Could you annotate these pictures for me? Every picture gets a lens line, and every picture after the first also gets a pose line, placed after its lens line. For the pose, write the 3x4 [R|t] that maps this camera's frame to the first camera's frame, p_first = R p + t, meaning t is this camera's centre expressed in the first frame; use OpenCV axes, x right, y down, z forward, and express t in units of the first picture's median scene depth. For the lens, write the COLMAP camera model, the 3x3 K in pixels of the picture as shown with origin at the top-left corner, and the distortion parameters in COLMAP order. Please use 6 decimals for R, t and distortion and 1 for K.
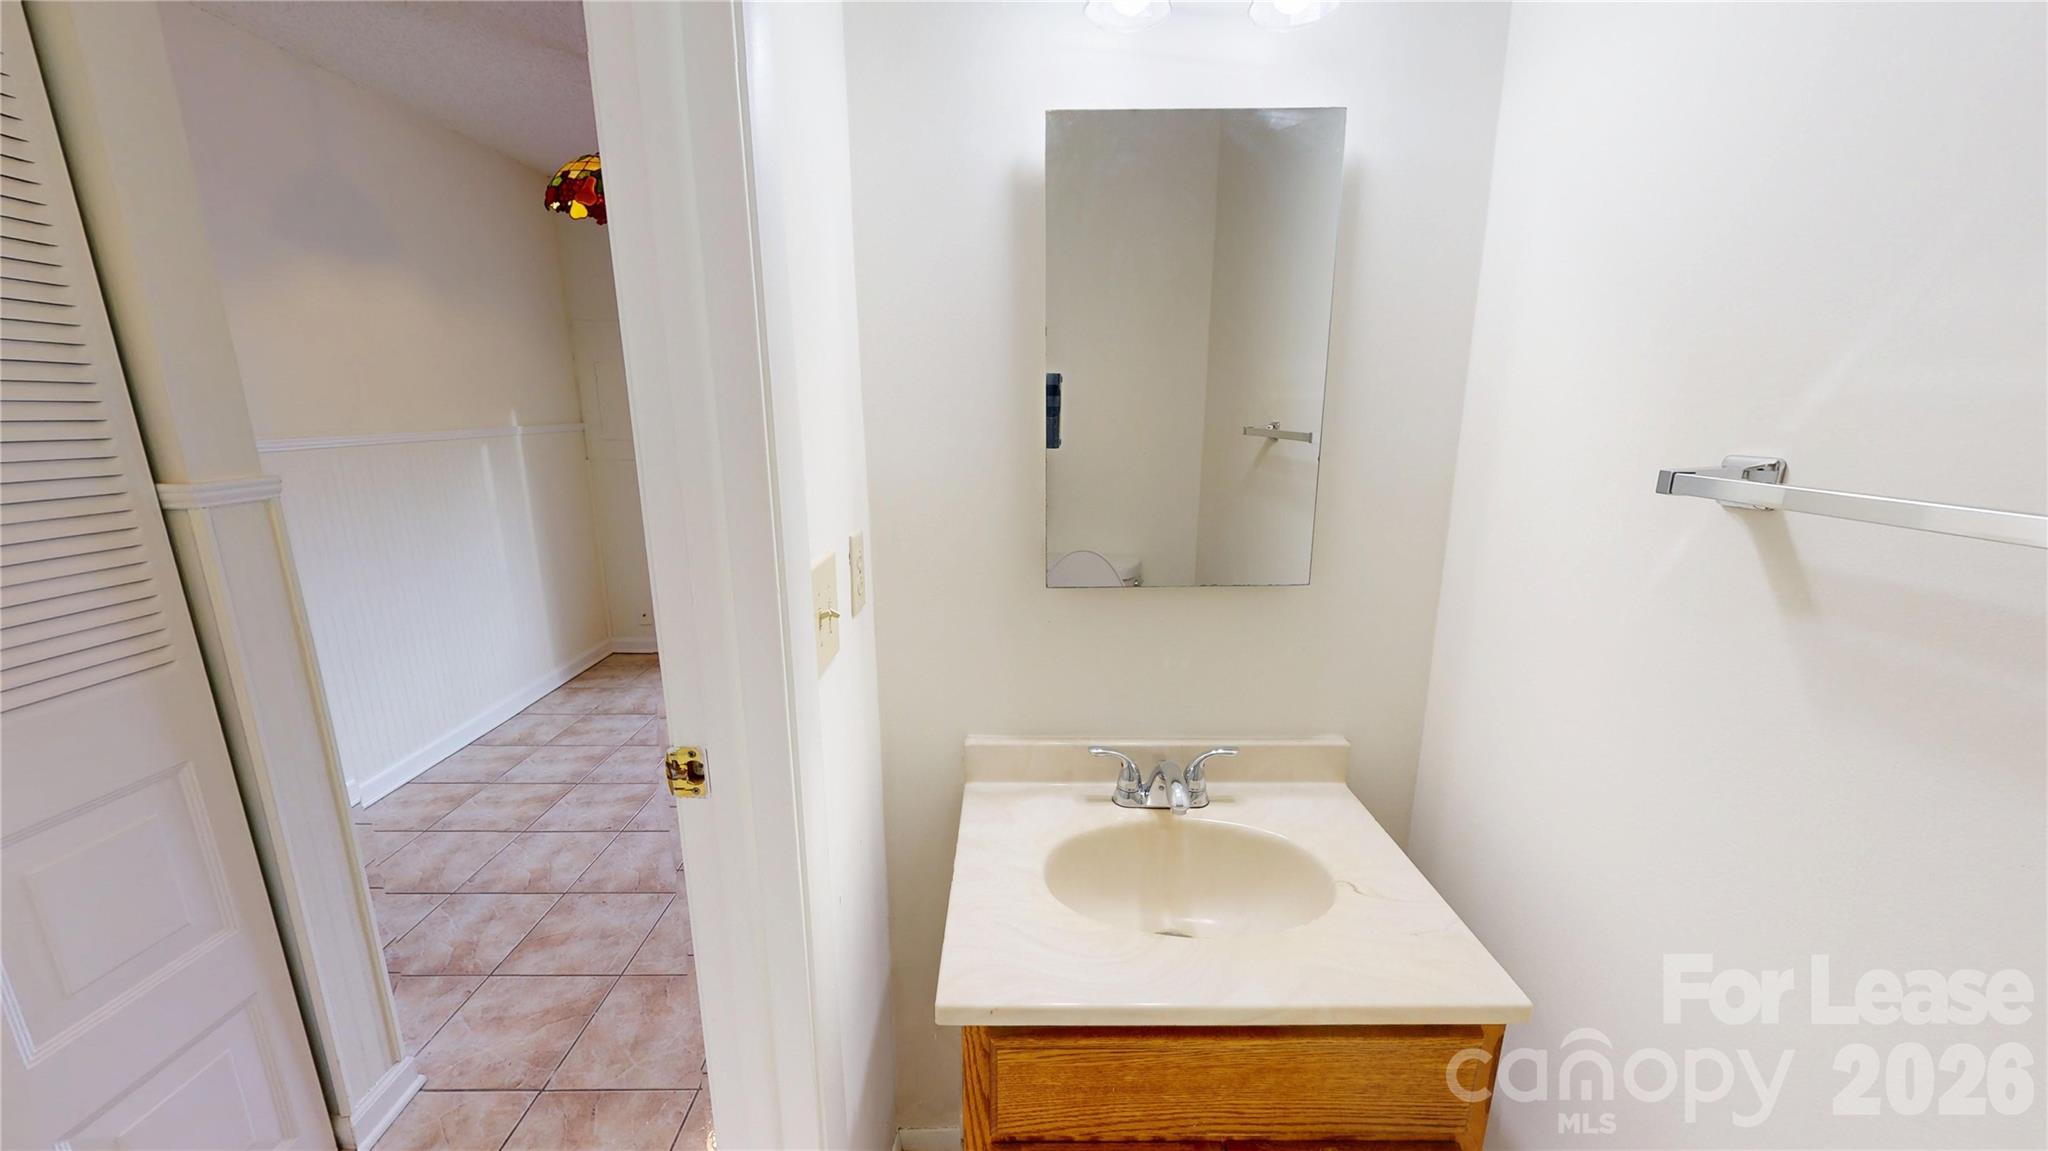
lens RADIAL K [[749.9, 0, 1026.6], [0, 749.9, 579.7], [0, 0, 1]] dist [-0.000687, -0.000034]
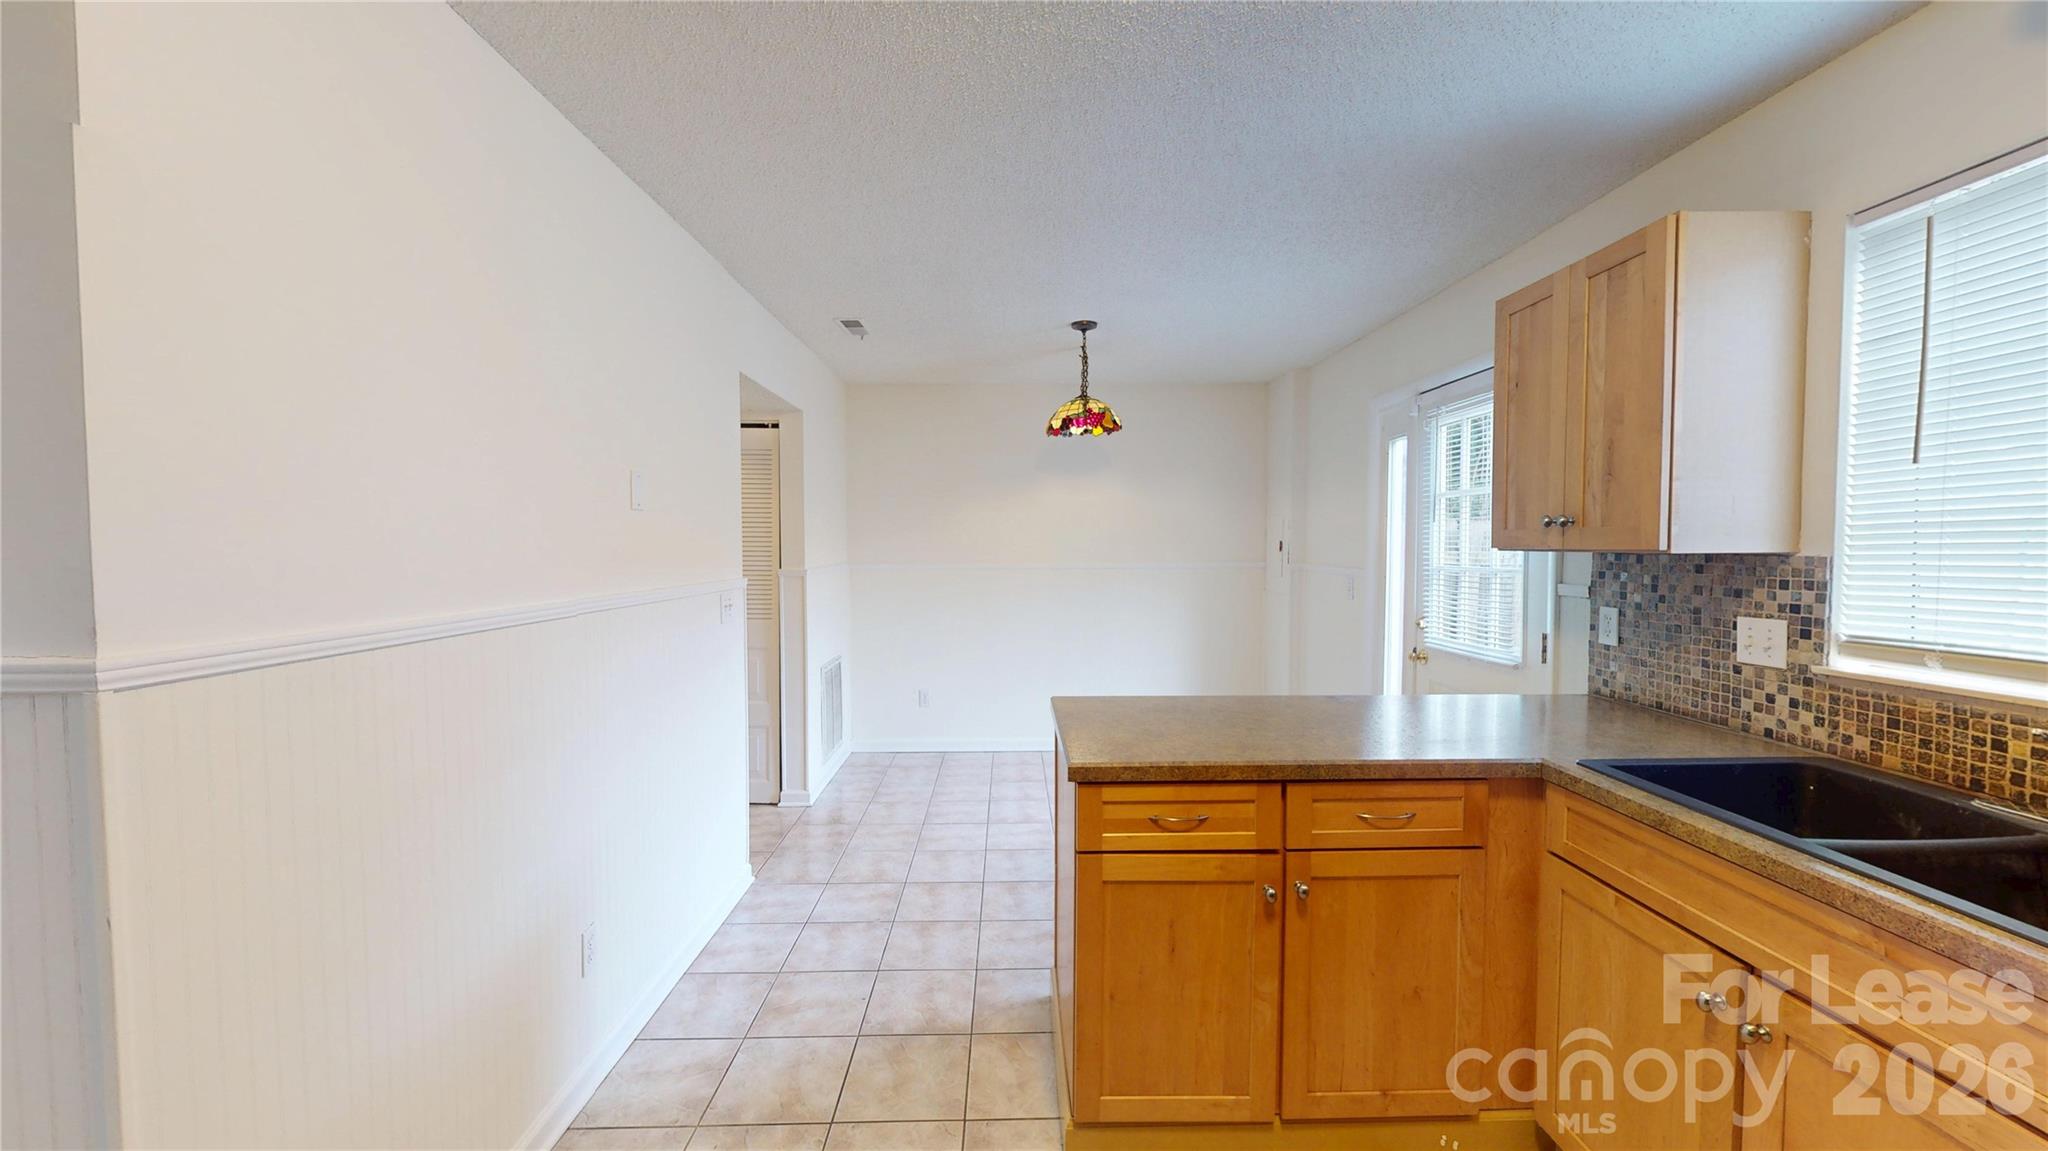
lens RADIAL K [[749.9, 0, 1026.6], [0, 749.9, 579.7], [0, 0, 1]] dist [-0.000687, -0.000034]
pose [[0.004005, 0.045375, -0.998962, 0.788385], [-0.217476, 0.975099, 0.043420, -0.168339], [0.976057, 0.217077, 0.013774, 0.679862]]
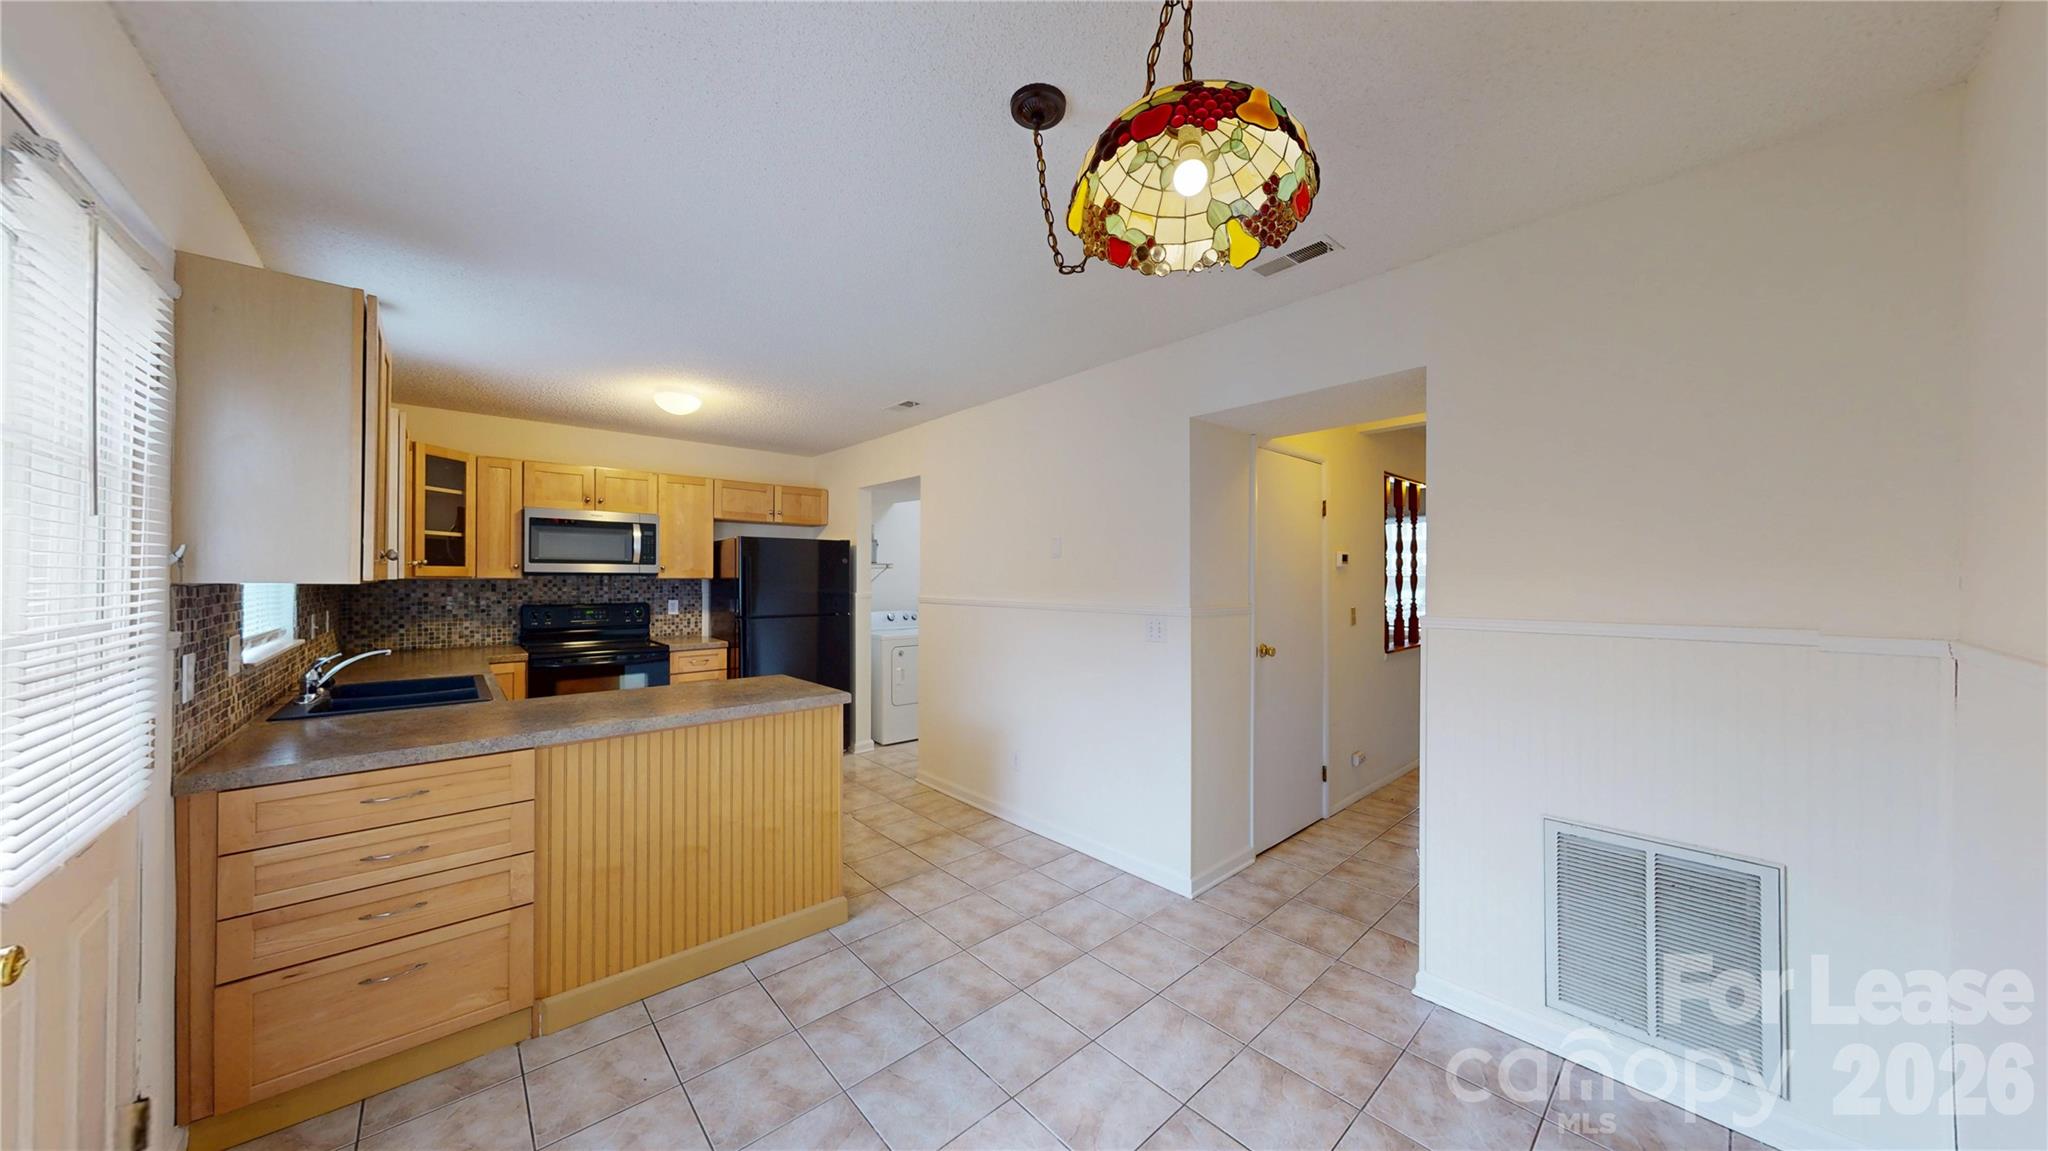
lens RADIAL K [[647.1, 0, 1024.4], [0, 647.1, 578.1], [0, 0, 1]] dist [-0.000708, -0.000139]
pose [[-0.652950, 0.000565, 0.757400, -0.586096], [0.160793, 0.977309, 0.137890, -0.244496], [-0.740136, 0.211820, -0.638225, 1.038942]]
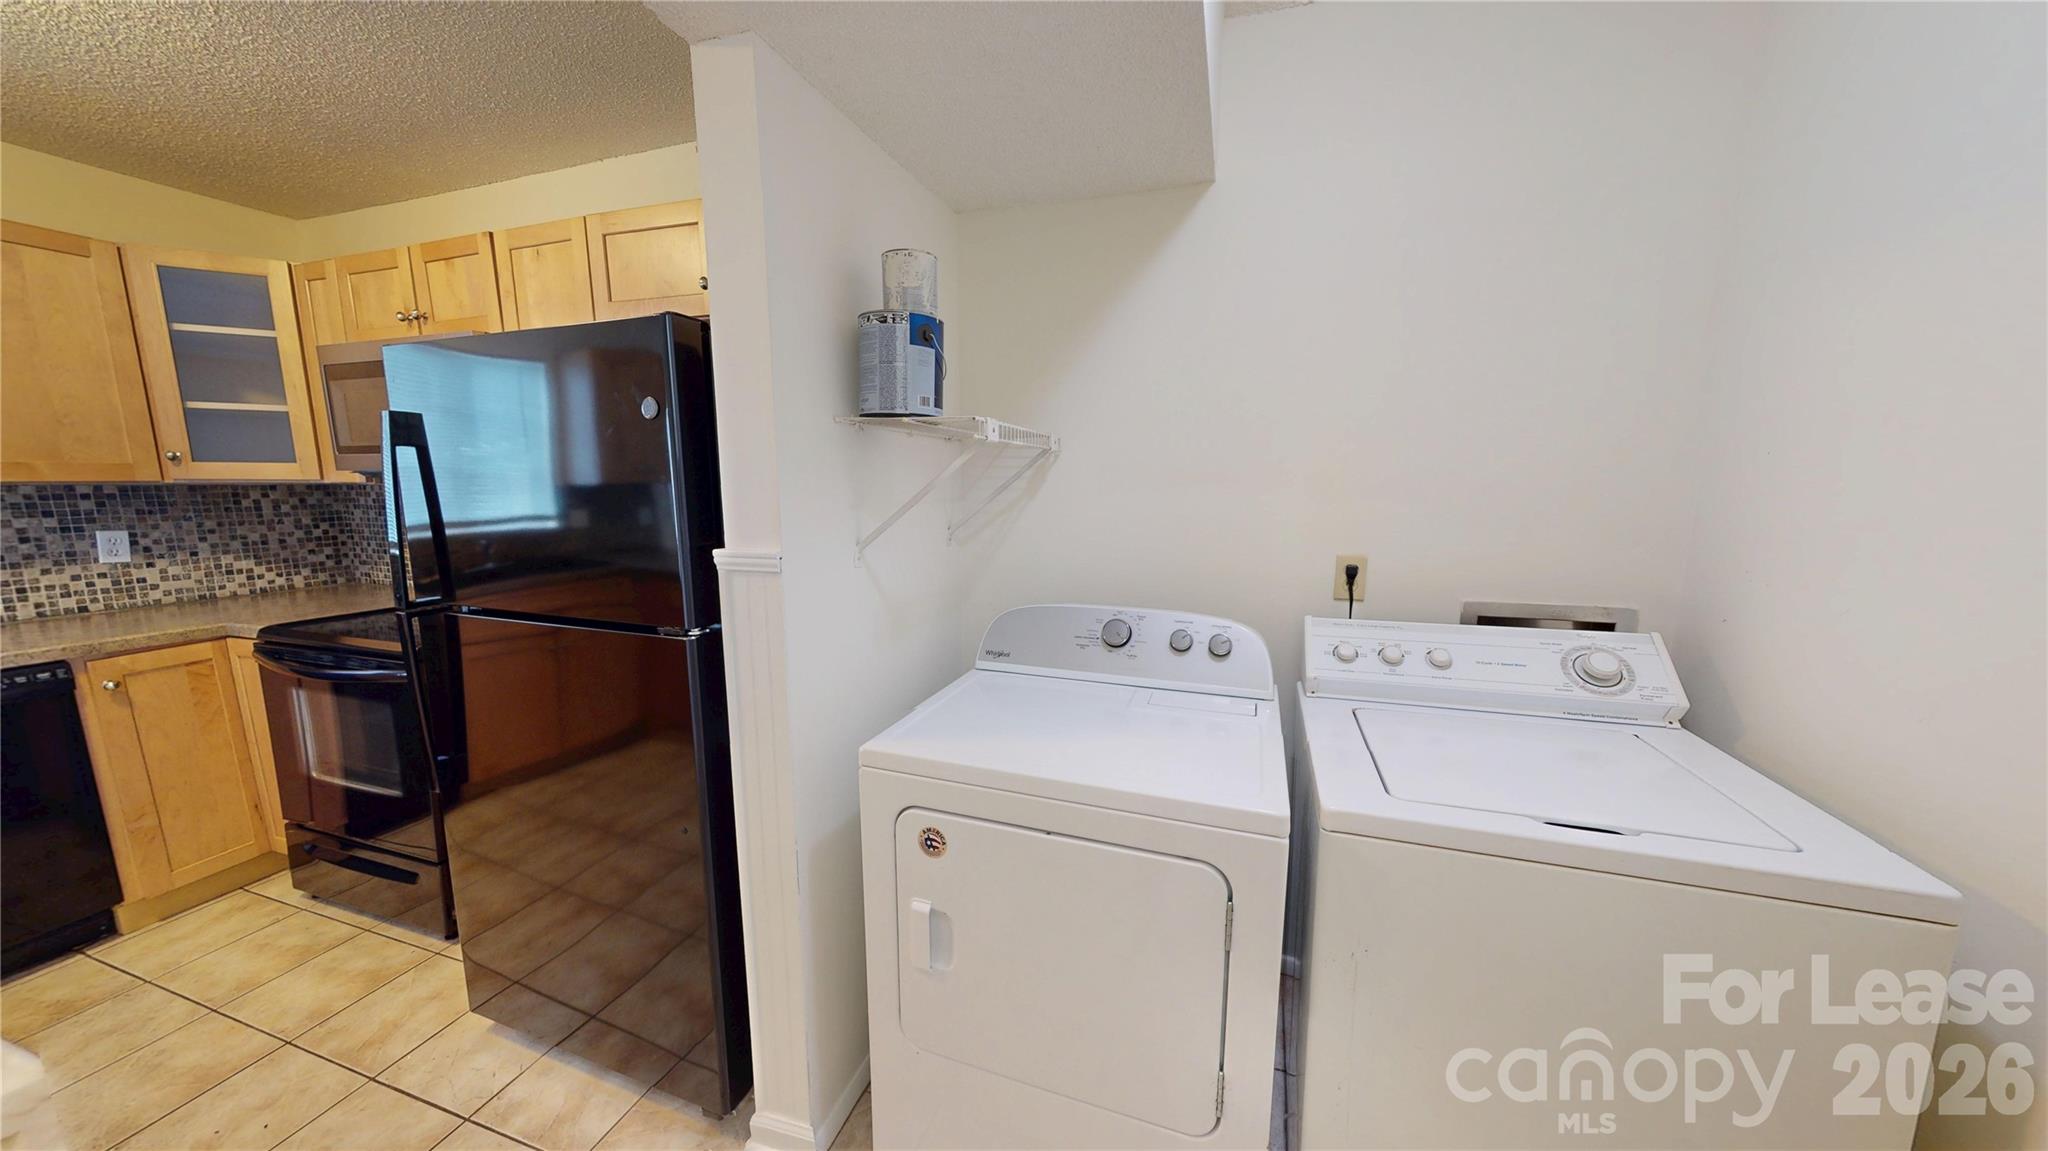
lens RADIAL K [[647.1, 0, 1024.4], [0, 647.1, 578.1], [0, 0, 1]] dist [-0.000708, -0.000139]
pose [[0.323696, -0.141099, 0.935581, 0.525974], [0.199880, 0.976699, 0.078145, -0.046644], [-0.924808, 0.161708, 0.344356, 0.108731]]
